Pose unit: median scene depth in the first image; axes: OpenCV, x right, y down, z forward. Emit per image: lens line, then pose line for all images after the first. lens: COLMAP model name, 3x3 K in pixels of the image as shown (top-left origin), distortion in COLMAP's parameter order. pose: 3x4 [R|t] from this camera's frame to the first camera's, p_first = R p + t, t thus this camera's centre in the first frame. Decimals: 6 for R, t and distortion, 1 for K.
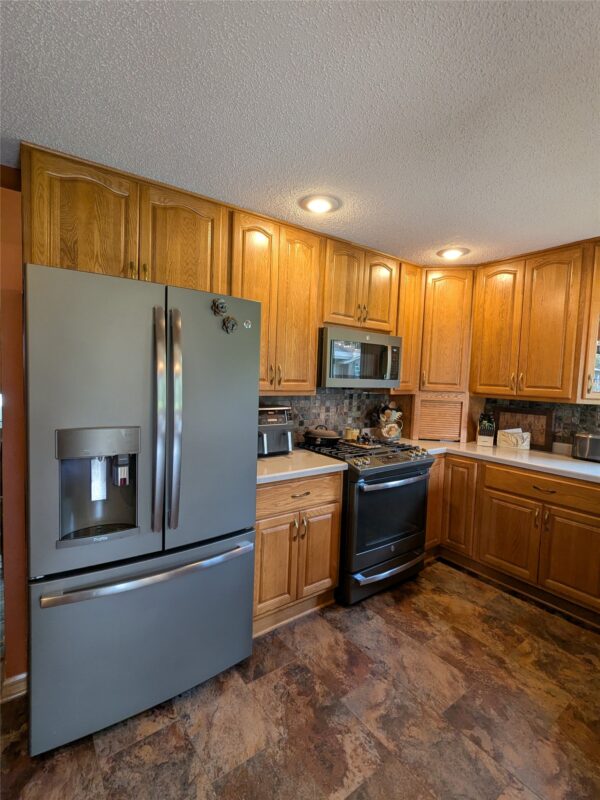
lens RADIAL K [[382.0, 0, 300.0], [0, 382.0, 400.0], [0, 0, 1]] dist [0.002386, 0.001425]
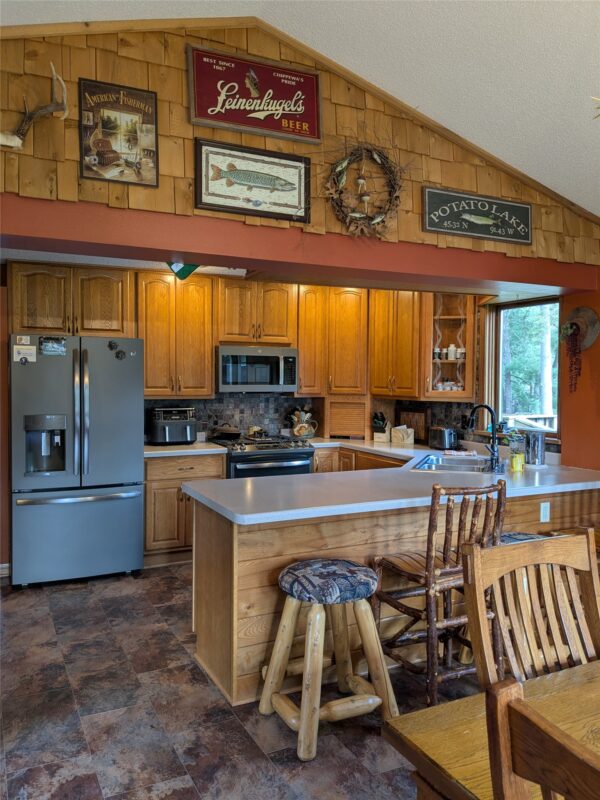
lens RADIAL K [[638.5, 0, 300.0], [0, 638.5, 400.0], [0, 0, 1]] dist [0.047867, -0.003691]
pose [[0.982625, -0.020308, -0.184486, 0.722857], [0.014583, 0.999371, -0.032333, 0.066312], [0.185027, 0.029081, 0.982303, -1.051775]]
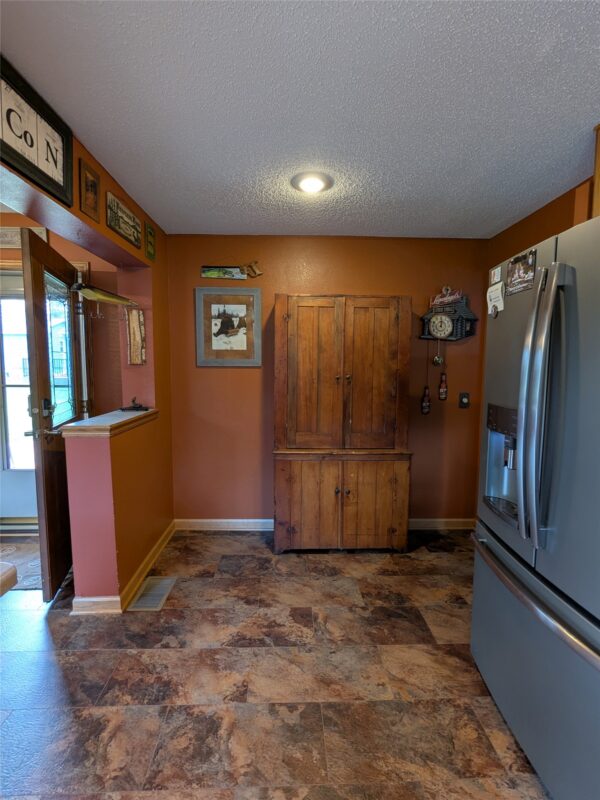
lens RADIAL K [[382.0, 0, 300.0], [0, 382.0, 400.0], [0, 0, 1]] dist [0.002386, 0.001425]
pose [[-0.570677, 0.046950, -0.819831, 0.353603], [-0.071443, 0.991740, 0.106526, -0.008057], [0.818061, 0.119363, -0.562609, 0.620212]]
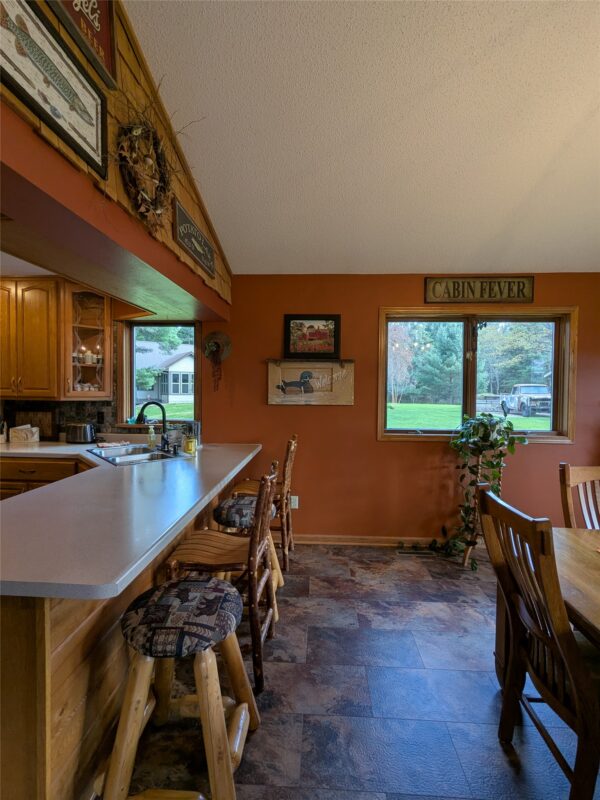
lens RADIAL K [[382.0, 0, 300.0], [0, 382.0, 400.0], [0, 0, 1]] dist [0.002386, 0.001425]
pose [[0.647362, -0.049267, 0.760589, 0.263292], [0.056514, 0.998264, 0.016562, 0.031335], [-0.760085, 0.032262, 0.649022, -0.458178]]
